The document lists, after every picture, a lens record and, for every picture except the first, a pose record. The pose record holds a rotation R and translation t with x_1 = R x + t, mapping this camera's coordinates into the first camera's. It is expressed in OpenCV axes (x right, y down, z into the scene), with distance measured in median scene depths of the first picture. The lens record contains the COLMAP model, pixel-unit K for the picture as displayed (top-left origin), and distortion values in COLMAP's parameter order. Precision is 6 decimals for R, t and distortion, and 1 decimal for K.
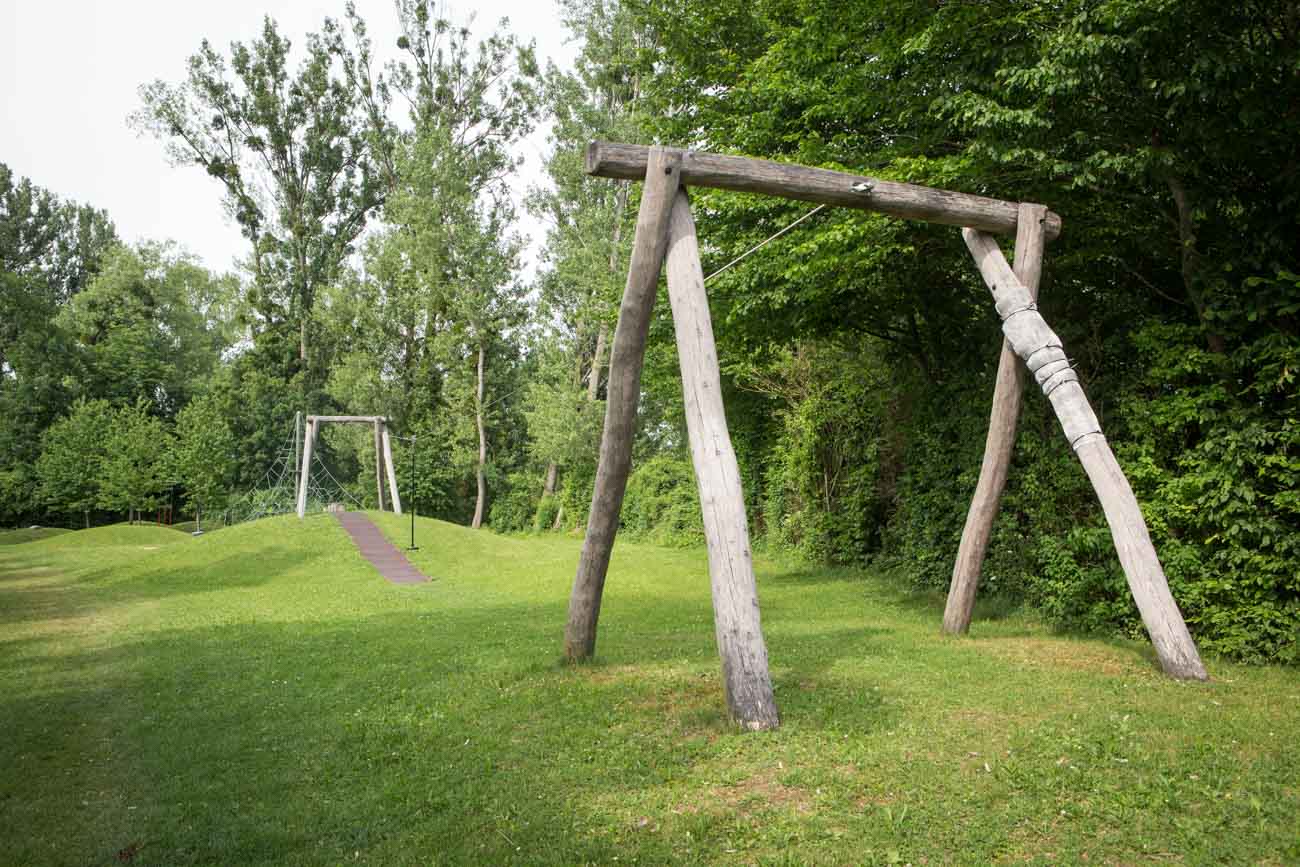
lens RADIAL K [[1196.9, 0, 648.2], [0, 1196.9, 420.3], [0, 0, 1]] dist [0.009067, 0.000000]
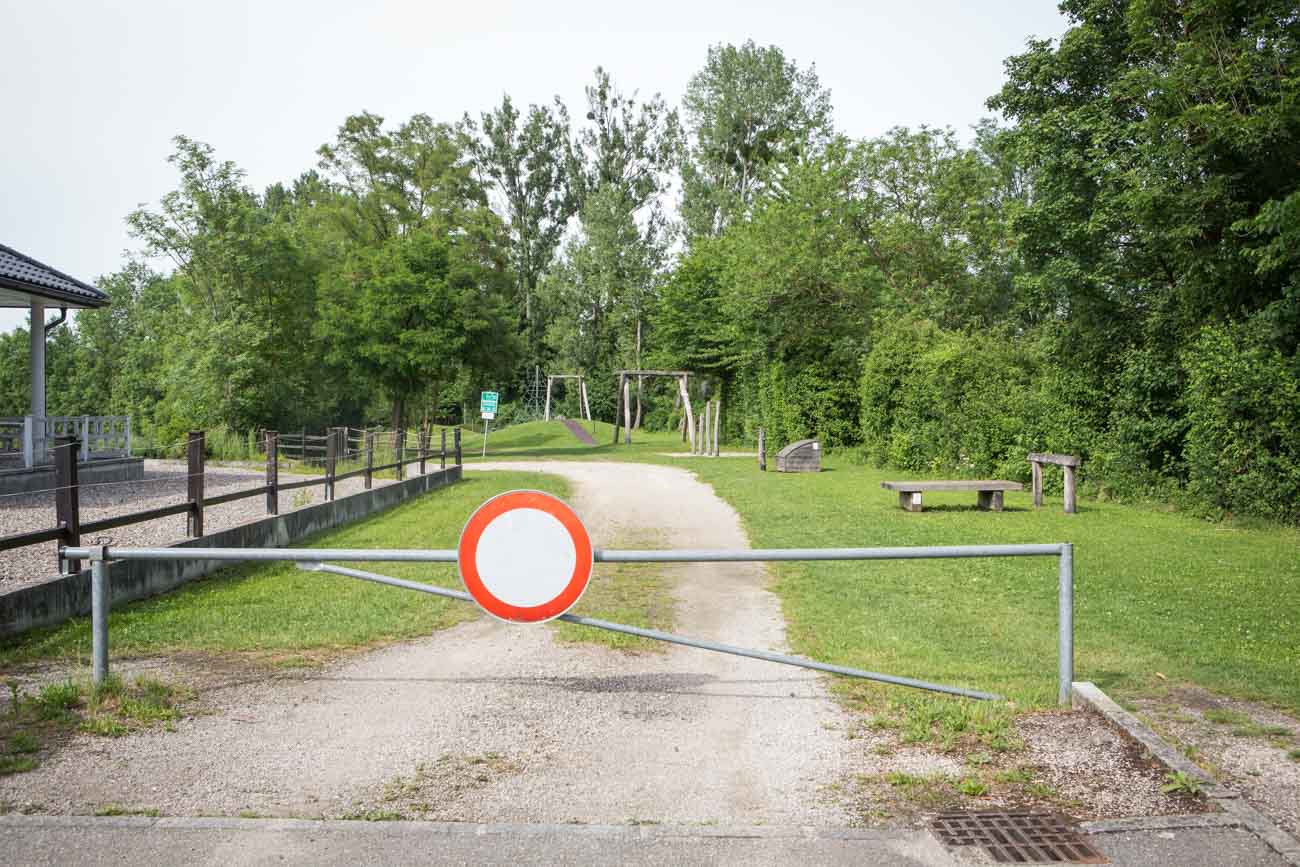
lens RADIAL K [[1196.9, 0, 650.6], [0, 1196.9, 434.6], [0, 0, 1]] dist [0.009067, 0.000000]
pose [[0.987655, 0.009547, -0.156351, 0.109622], [0.004392, 0.996061, 0.088565, -0.040065], [0.156581, -0.088158, 0.983723, -0.509317]]
